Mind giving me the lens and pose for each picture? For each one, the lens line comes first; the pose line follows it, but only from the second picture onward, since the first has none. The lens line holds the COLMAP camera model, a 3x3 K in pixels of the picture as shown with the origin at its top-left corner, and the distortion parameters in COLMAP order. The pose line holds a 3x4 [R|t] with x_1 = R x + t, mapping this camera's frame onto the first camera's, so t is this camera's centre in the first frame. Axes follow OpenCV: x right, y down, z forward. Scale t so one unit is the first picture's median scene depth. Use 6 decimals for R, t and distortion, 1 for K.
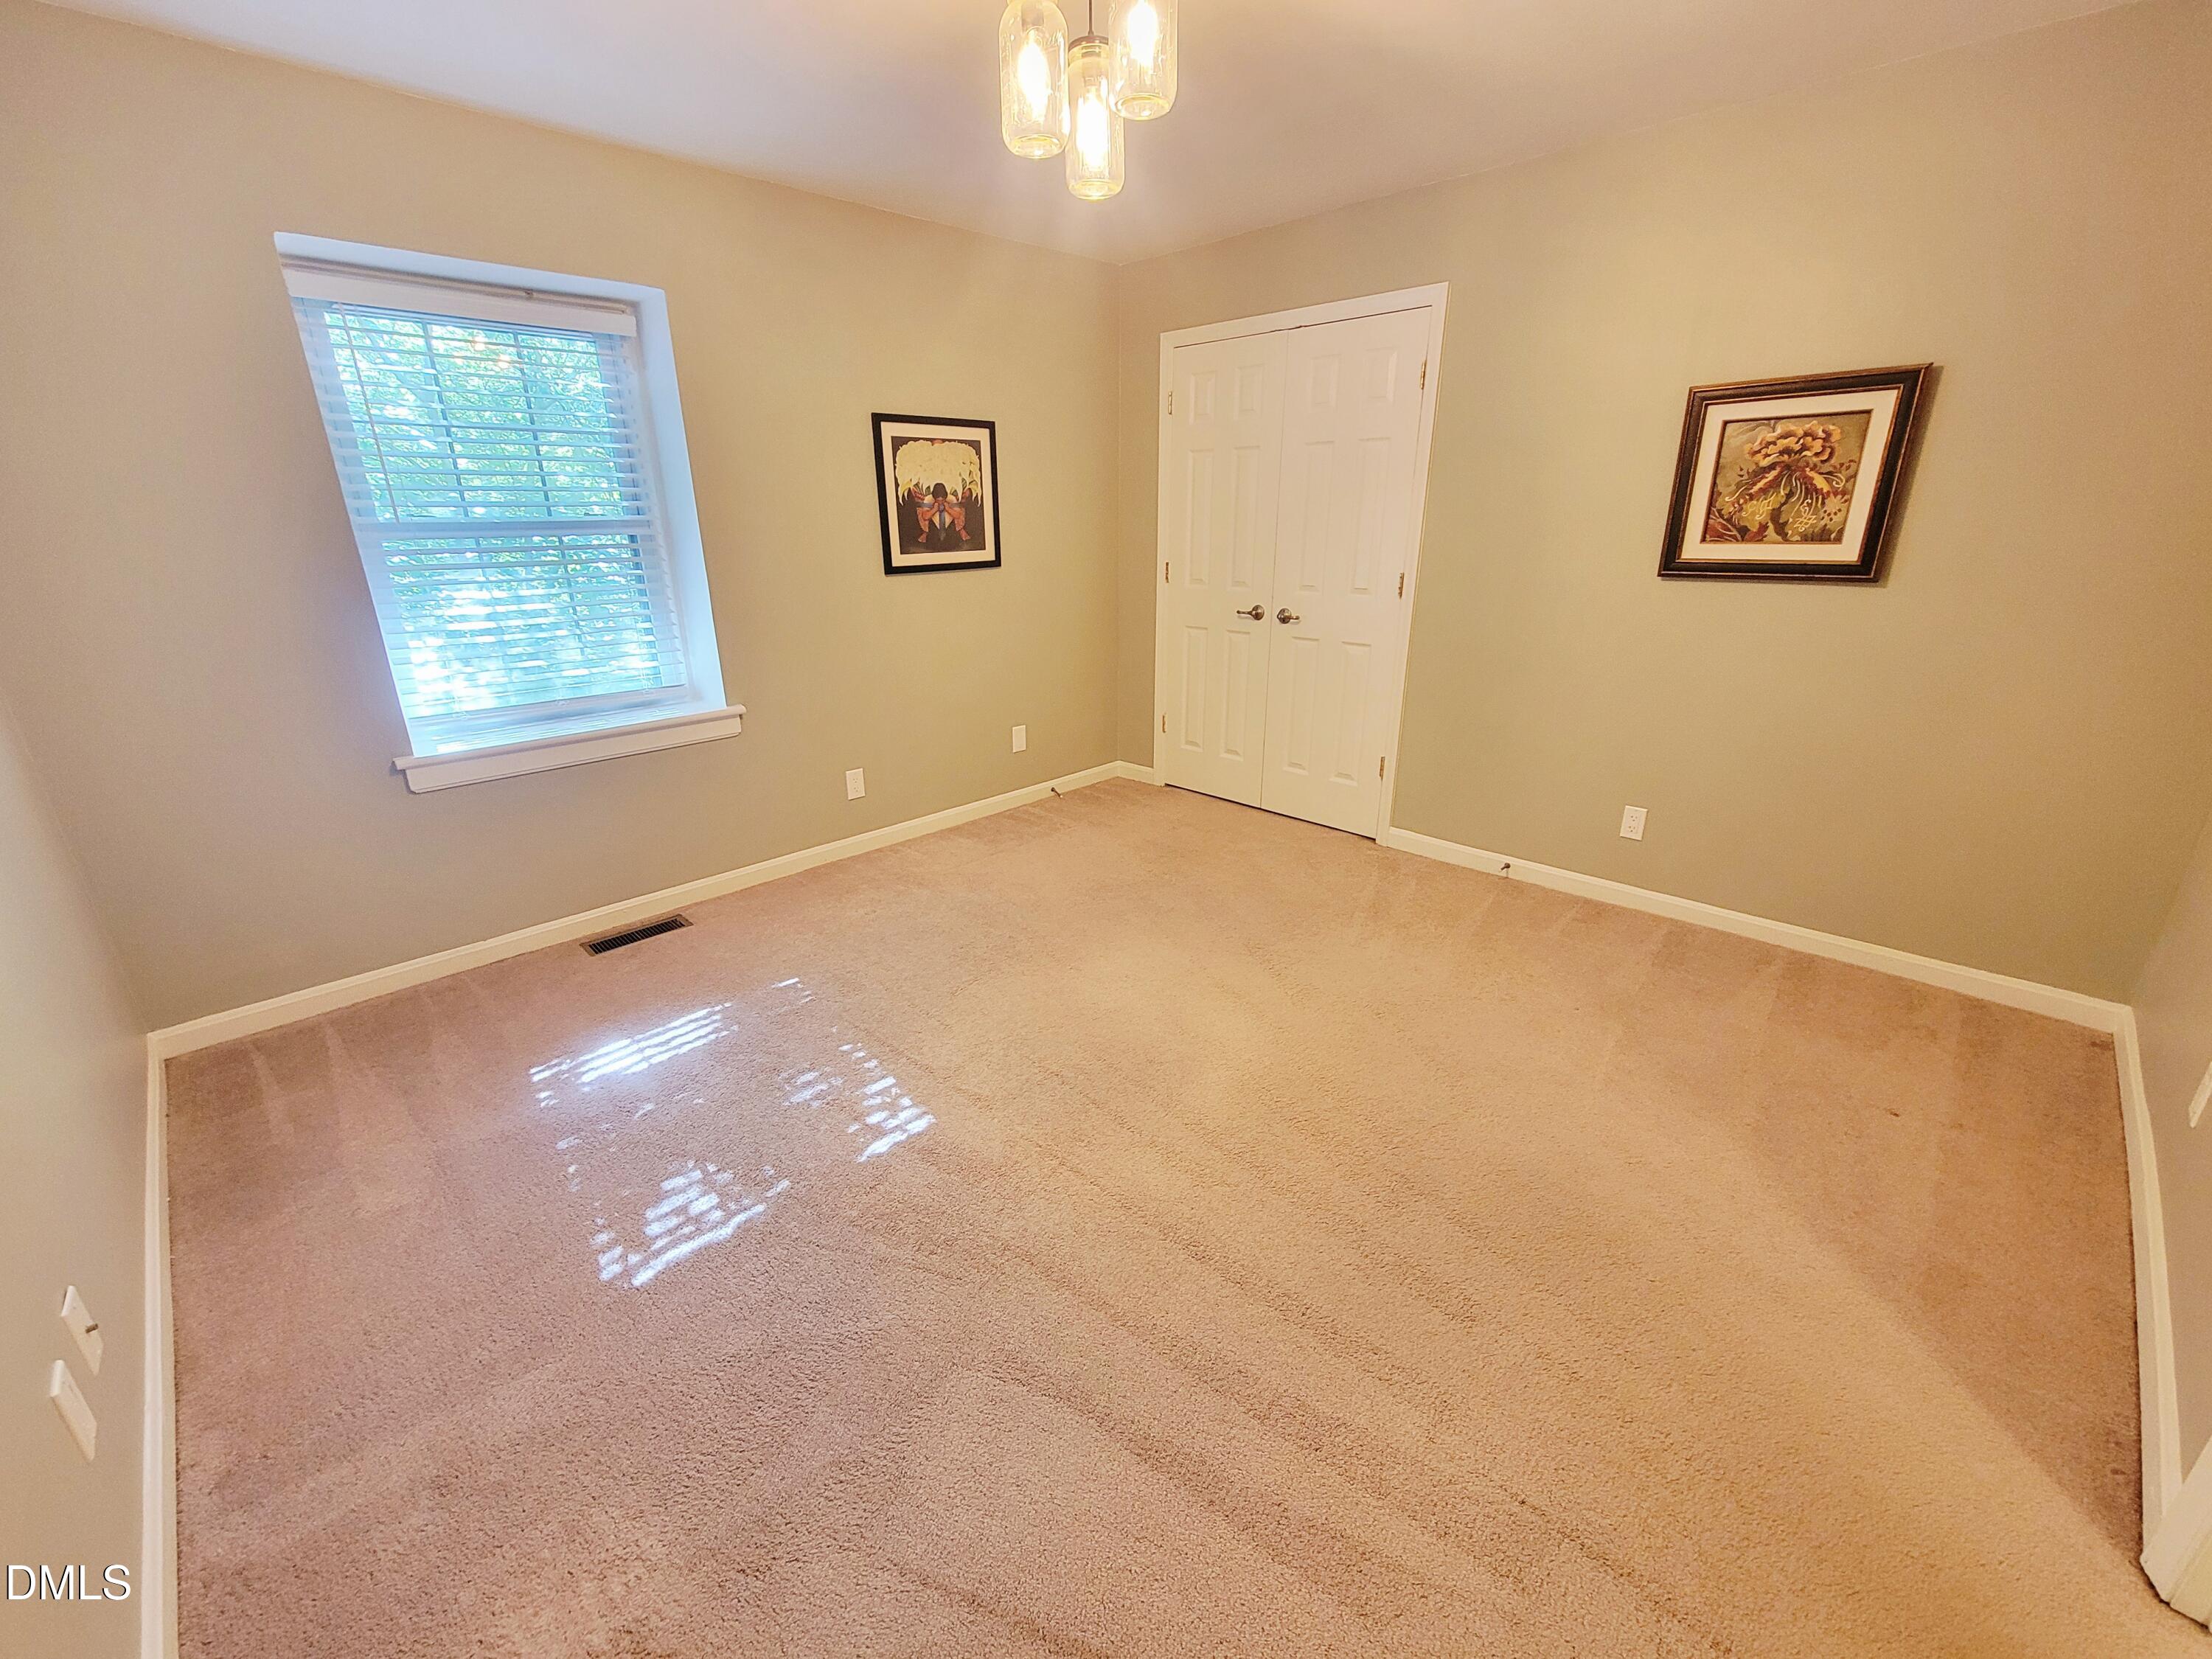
lens RADIAL K [[899.5, 0, 1089.2], [0, 899.5, 827.7], [0, 0, 1]] dist [0.000795, -0.000098]
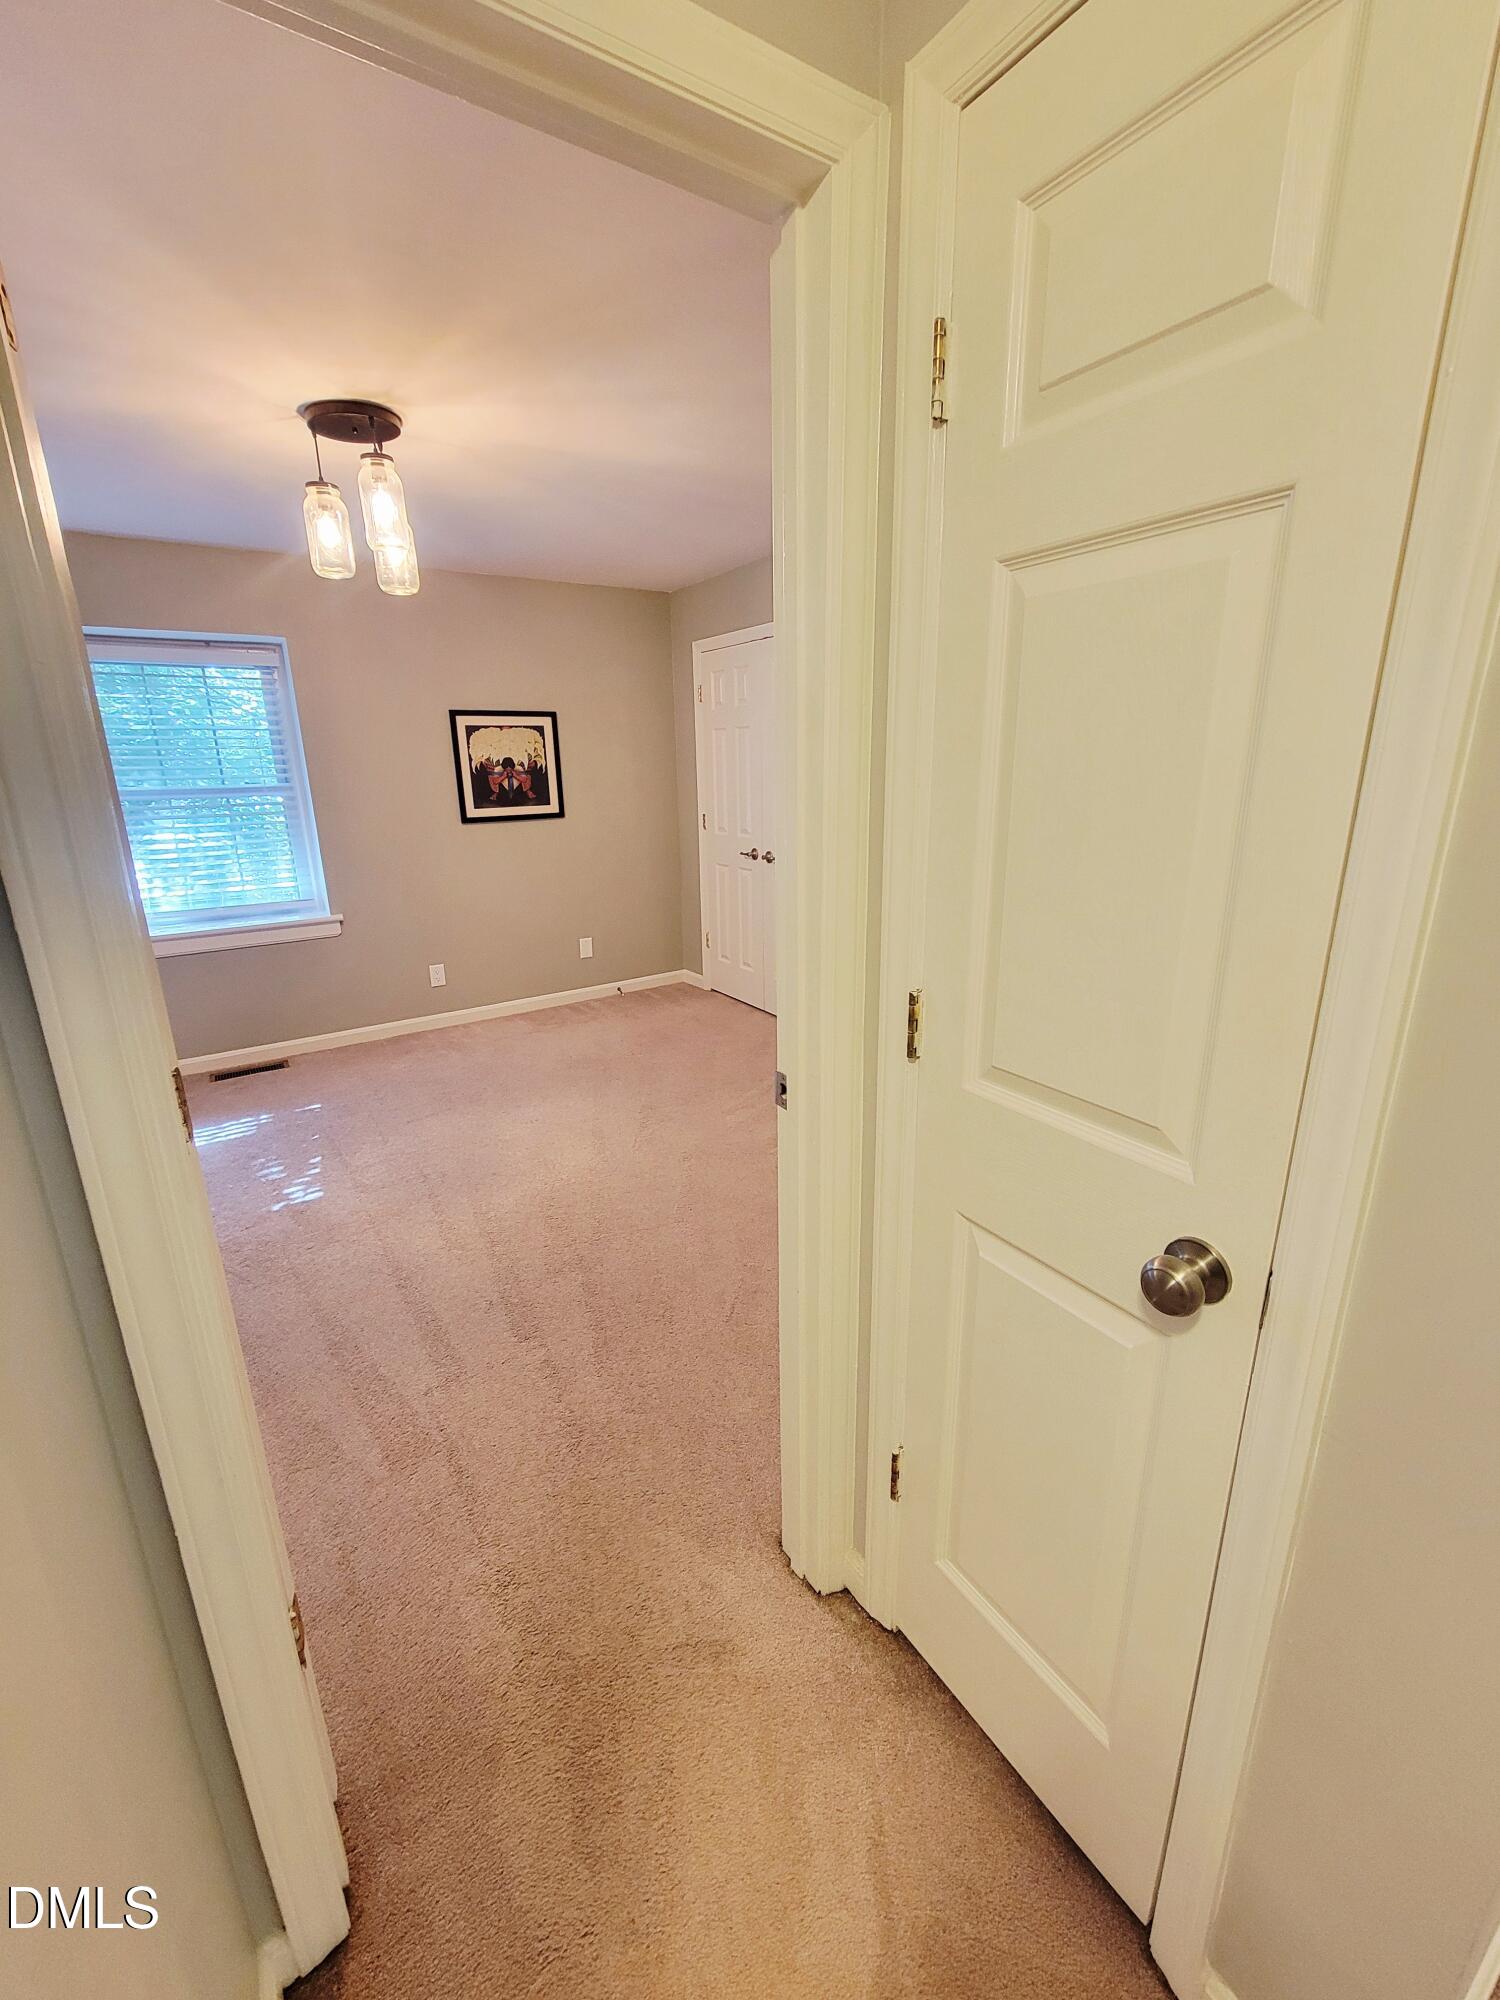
lens RADIAL K [[810.2, 0, 747.9], [0, 810.2, 987.4], [0, 0, 1]] dist [-0.000686, 0.000067]
pose [[0.982435, 0.042871, -0.181613, 0.456347], [-0.054619, 0.996692, -0.060187, 0.018352], [0.178432, 0.069049, 0.981526, -0.120243]]
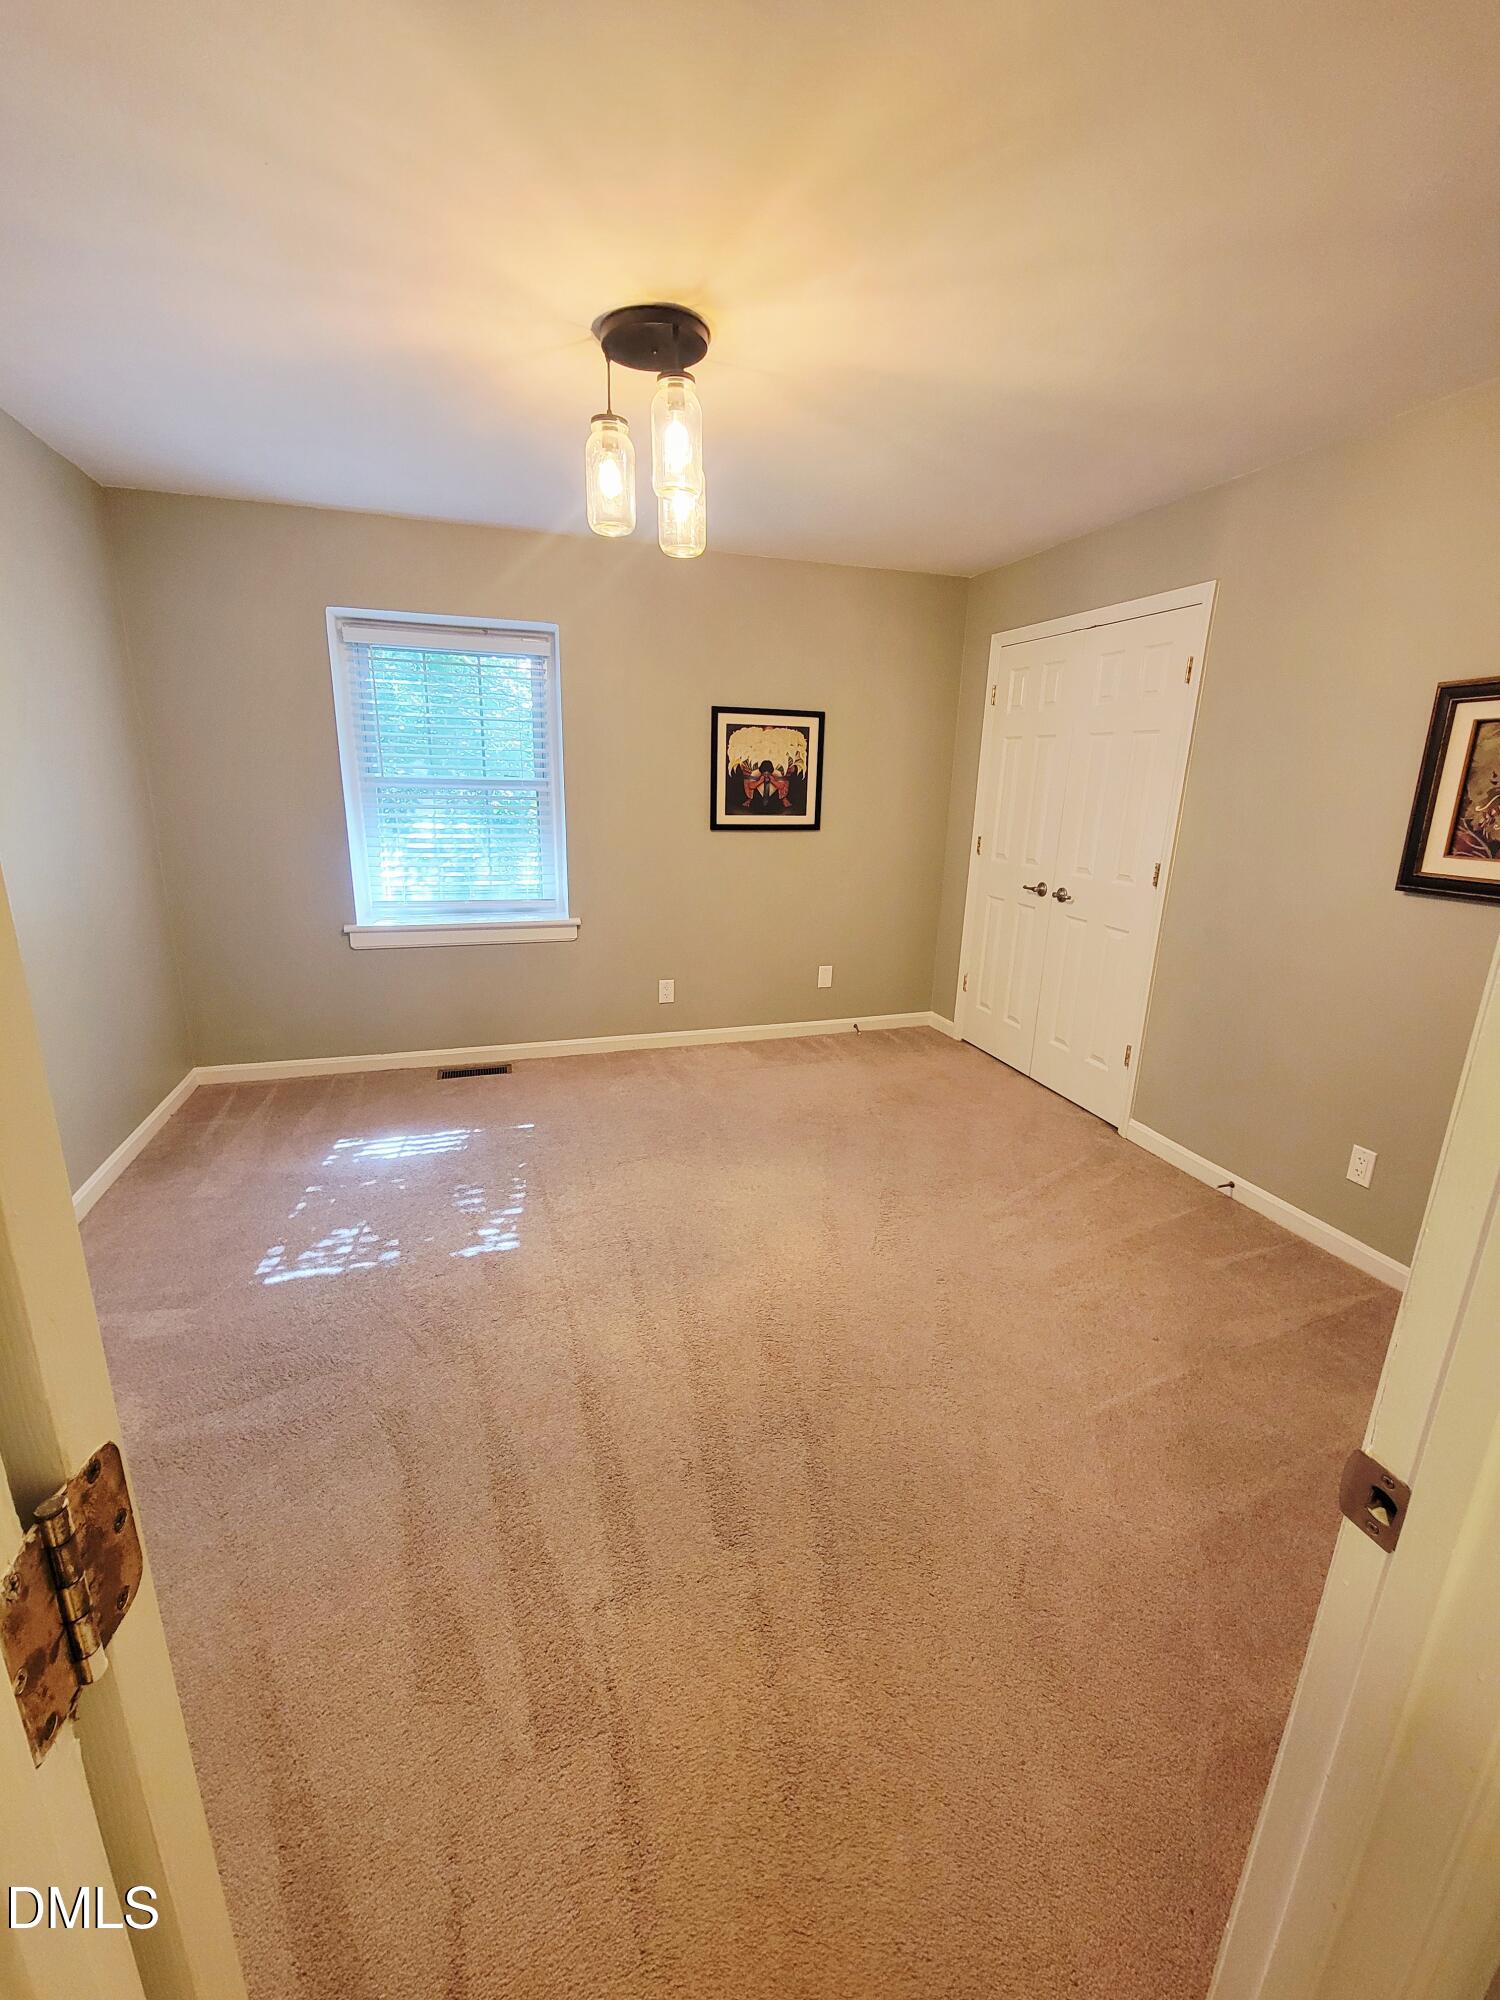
lens RADIAL K [[810.2, 0, 747.9], [0, 810.2, 987.4], [0, 0, 1]] dist [-0.000686, 0.000067]
pose [[0.892922, 0.147923, -0.425216, 0.347694], [-0.182415, 0.982353, -0.041320, -0.031018], [0.411600, 0.114461, 0.904148, 0.028411]]
